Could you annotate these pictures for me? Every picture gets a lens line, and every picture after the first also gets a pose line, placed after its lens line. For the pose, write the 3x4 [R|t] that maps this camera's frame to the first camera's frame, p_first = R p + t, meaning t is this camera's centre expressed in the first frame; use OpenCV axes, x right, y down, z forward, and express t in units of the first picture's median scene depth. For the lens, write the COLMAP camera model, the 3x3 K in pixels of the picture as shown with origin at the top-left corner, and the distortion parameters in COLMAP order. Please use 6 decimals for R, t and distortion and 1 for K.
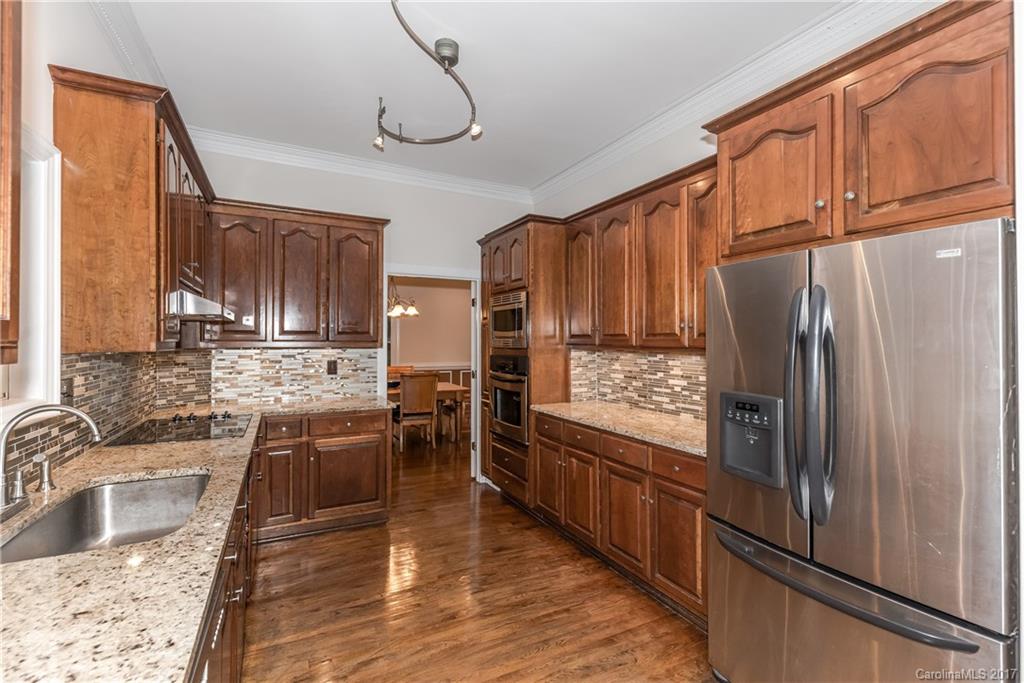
lens RADIAL K [[449.7, 0, 508.1], [0, 449.7, 337.2], [0, 0, 1]] dist [0.001927, 0.000579]
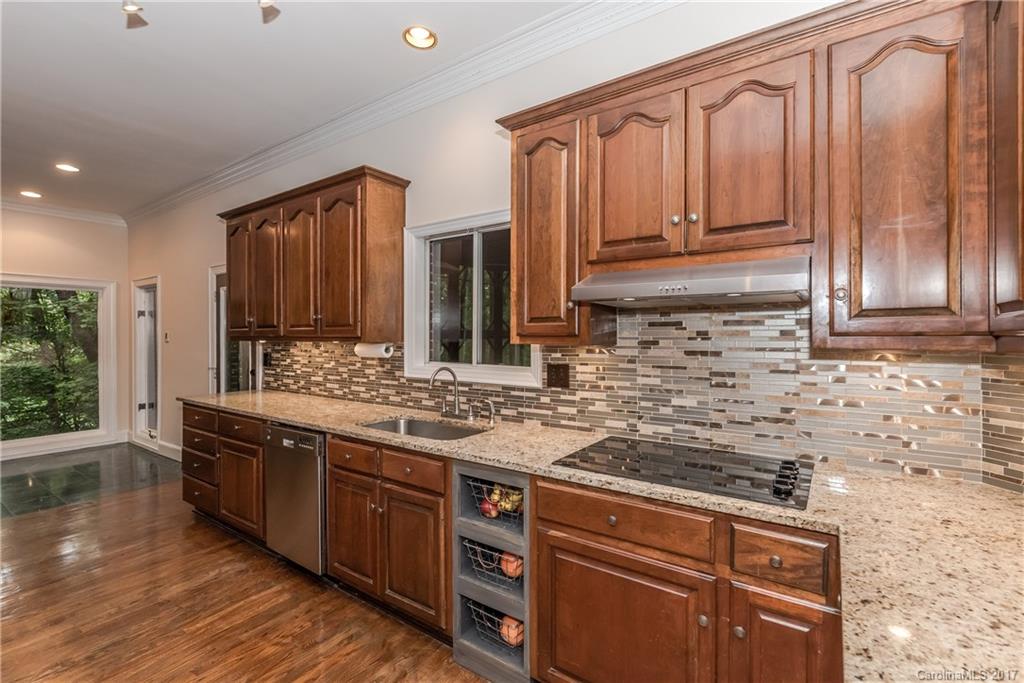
lens RADIAL K [[449.7, 0, 511.9], [0, 449.7, 339.8], [0, 0, 1]] dist [0.001927, 0.000579]
pose [[-0.878239, 0.005509, -0.478191, -0.122888], [0.004982, 0.999985, 0.002369, 0.010222], [0.478196, -0.000302, -0.878253, 1.076912]]
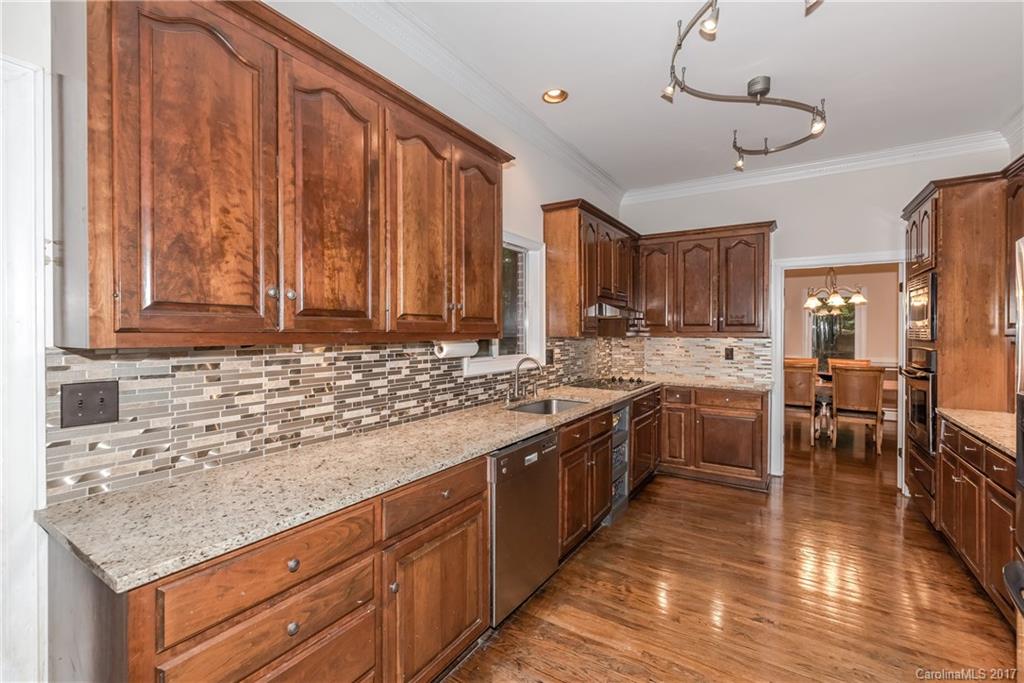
lens RADIAL K [[449.7, 0, 512.5], [0, 449.7, 334.6], [0, 0, 1]] dist [0.001927, 0.000579]
pose [[0.509154, 0.005479, -0.860658, 0.384255], [0.006380, 0.999928, 0.010140, 0.000507], [0.860652, -0.010654, 0.509083, -0.114660]]
